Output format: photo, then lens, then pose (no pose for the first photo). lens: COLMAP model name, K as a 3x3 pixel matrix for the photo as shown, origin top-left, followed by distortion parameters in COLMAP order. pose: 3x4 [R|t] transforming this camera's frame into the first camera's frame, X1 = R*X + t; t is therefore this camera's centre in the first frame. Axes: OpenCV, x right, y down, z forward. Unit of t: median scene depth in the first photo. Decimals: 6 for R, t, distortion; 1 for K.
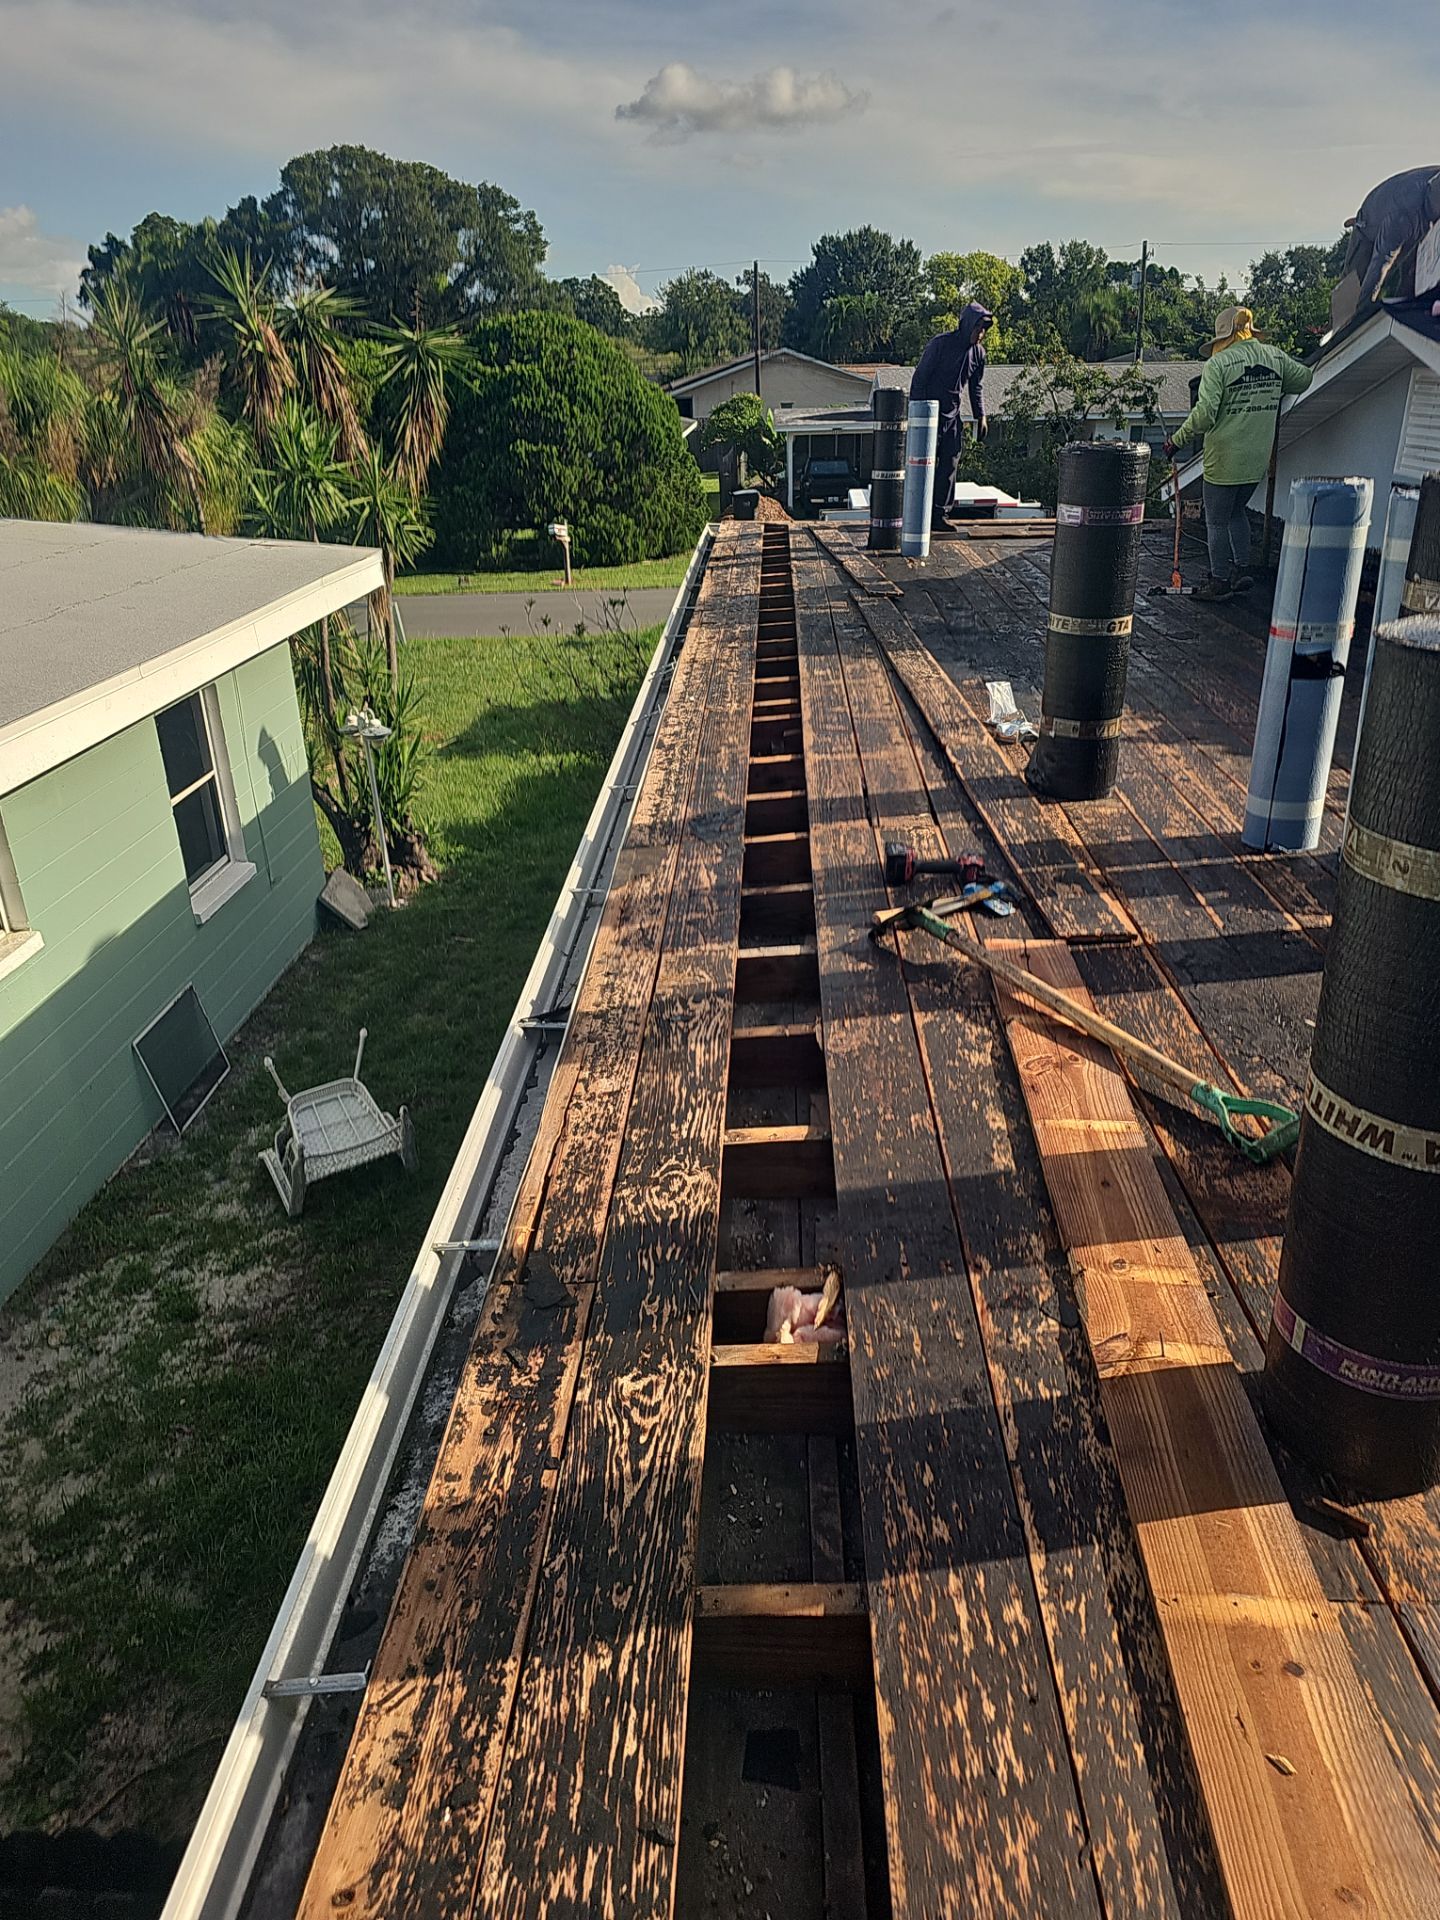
lens RADIAL K [[1315.9, 0, 720.0], [0, 1315.9, 960.0], [0, 0, 1]] dist [0.046509, -0.049132]
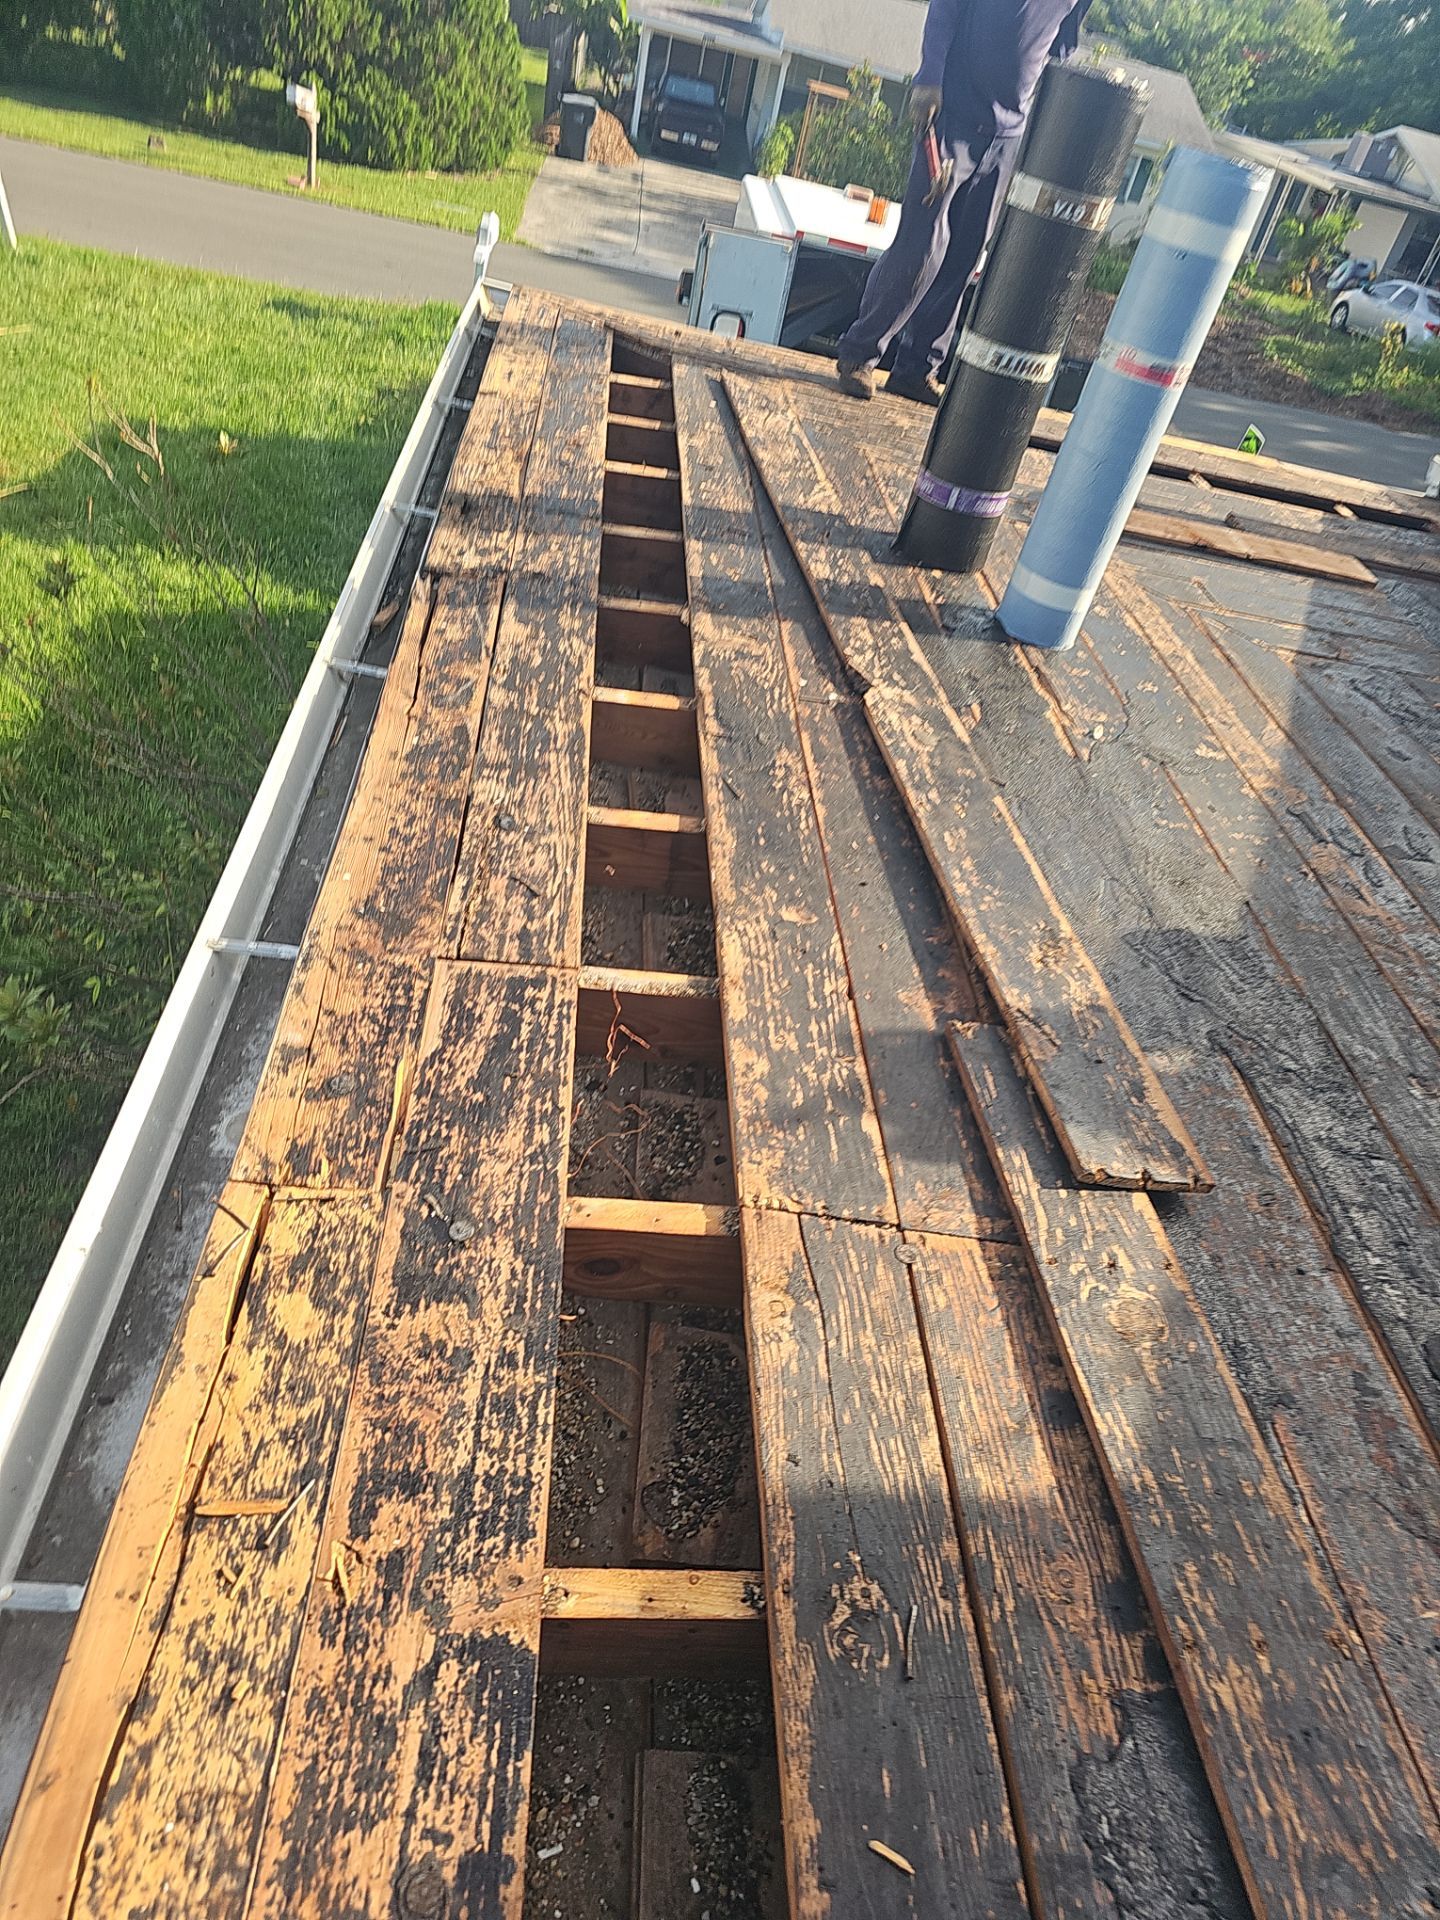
lens RADIAL K [[1292.6, 0, 727.3], [0, 1292.6, 974.4], [0, 0, 1]] dist [0.049425, -0.033508]
pose [[0.968966, 0.122016, 0.214980, 0.009303], [-0.171559, 0.958073, 0.229485, -0.529486], [-0.177965, -0.259245, 0.949274, 1.238369]]
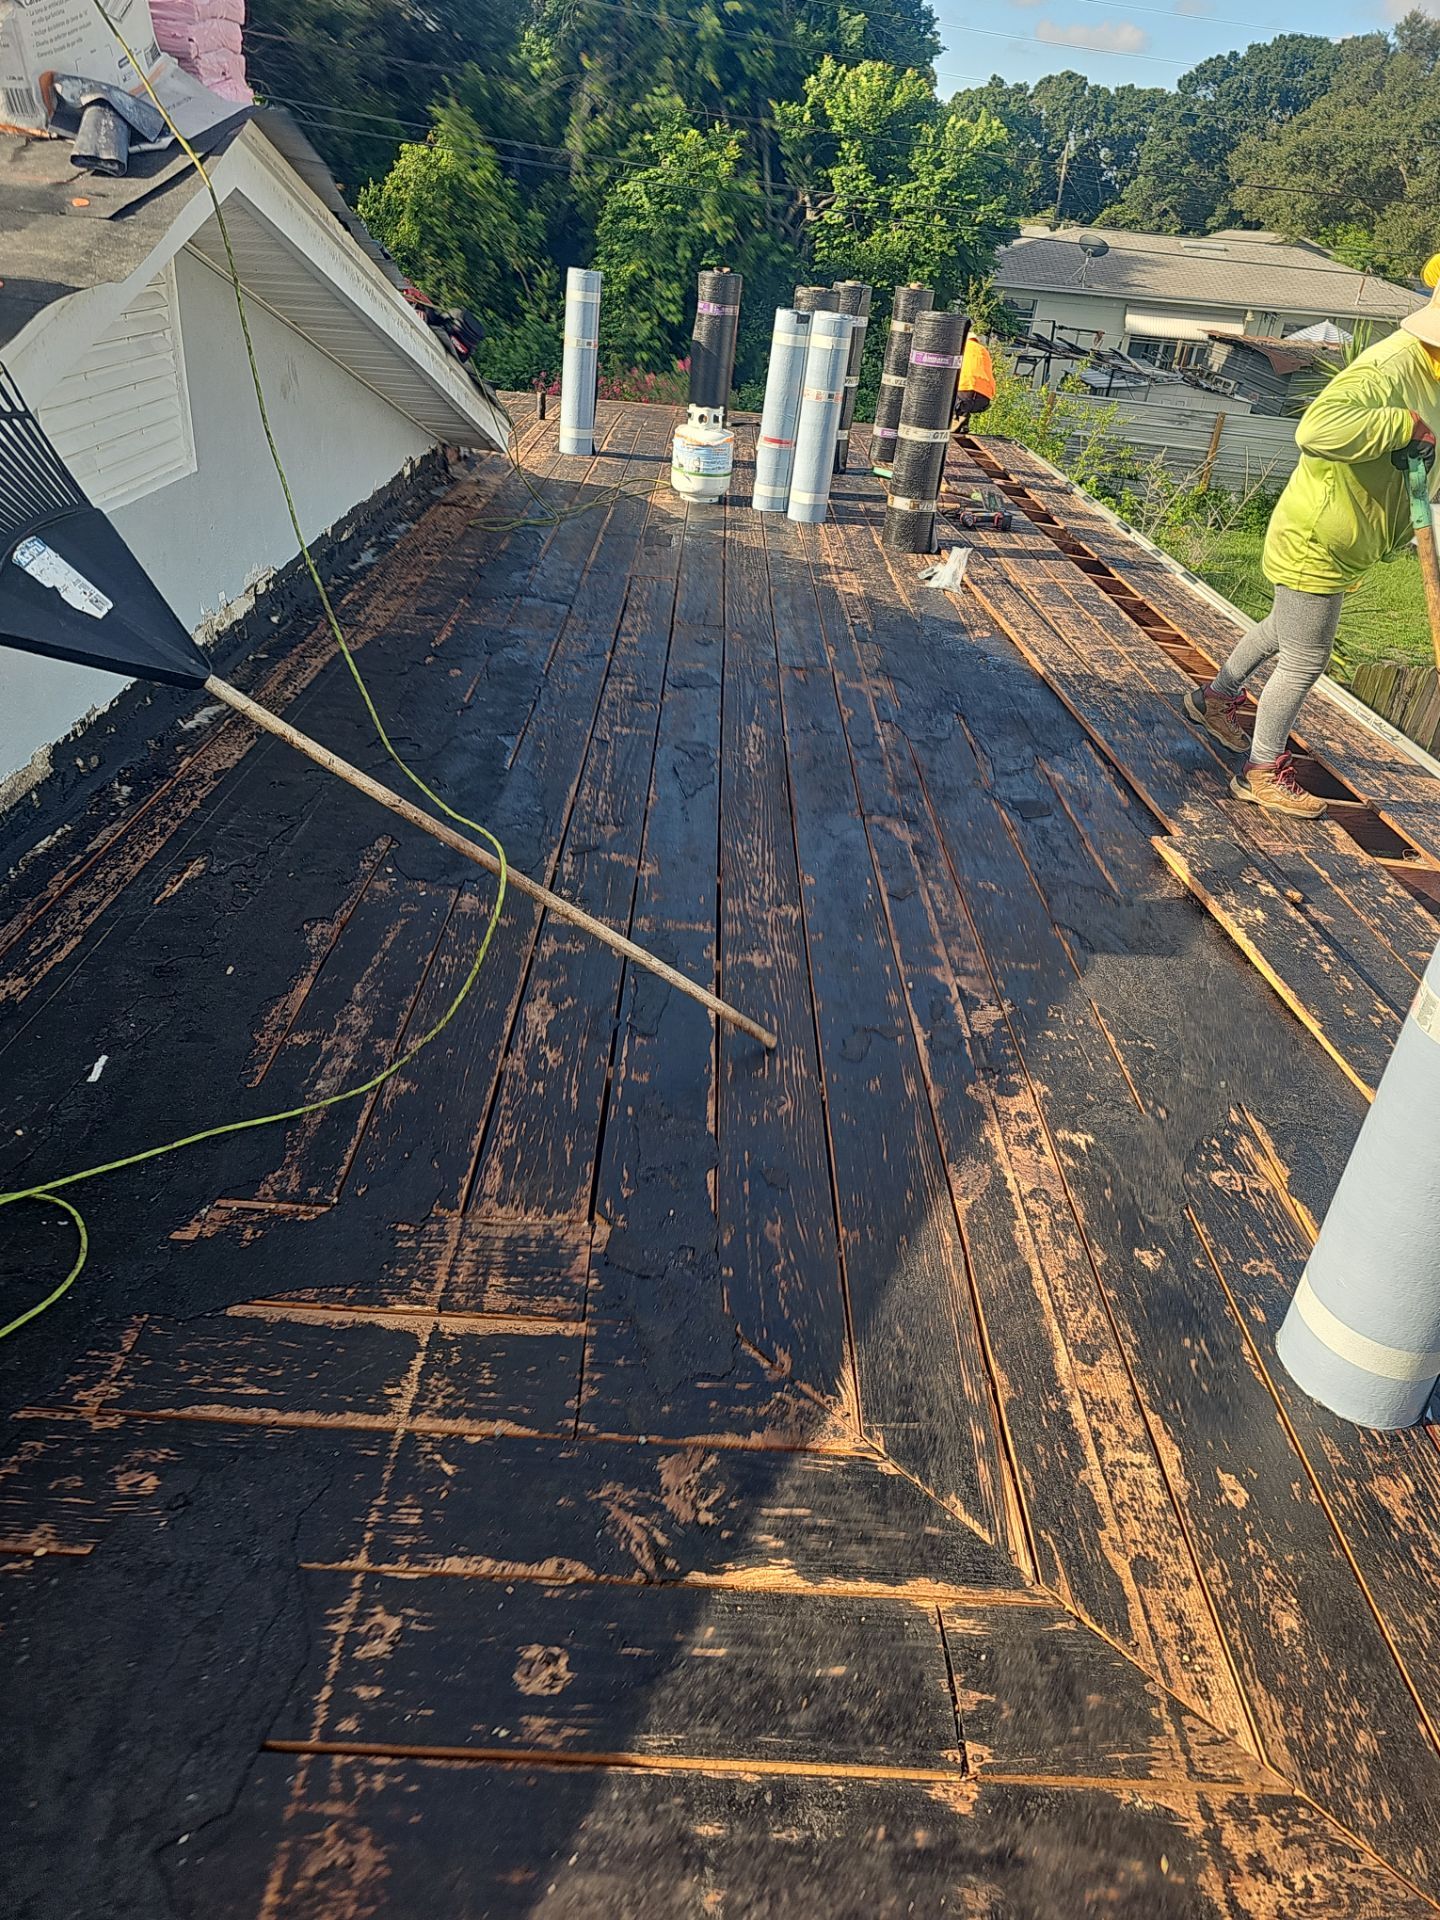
lens RADIAL K [[1315.9, 0, 720.0], [0, 1315.9, 960.0], [0, 0, 1]] dist [0.046509, -0.049132]
pose [[-0.997663, -0.038741, -0.056278, 0.484125], [-0.068310, 0.581722, 0.810514, -0.945100], [0.001338, 0.812465, -0.583009, 1.995626]]
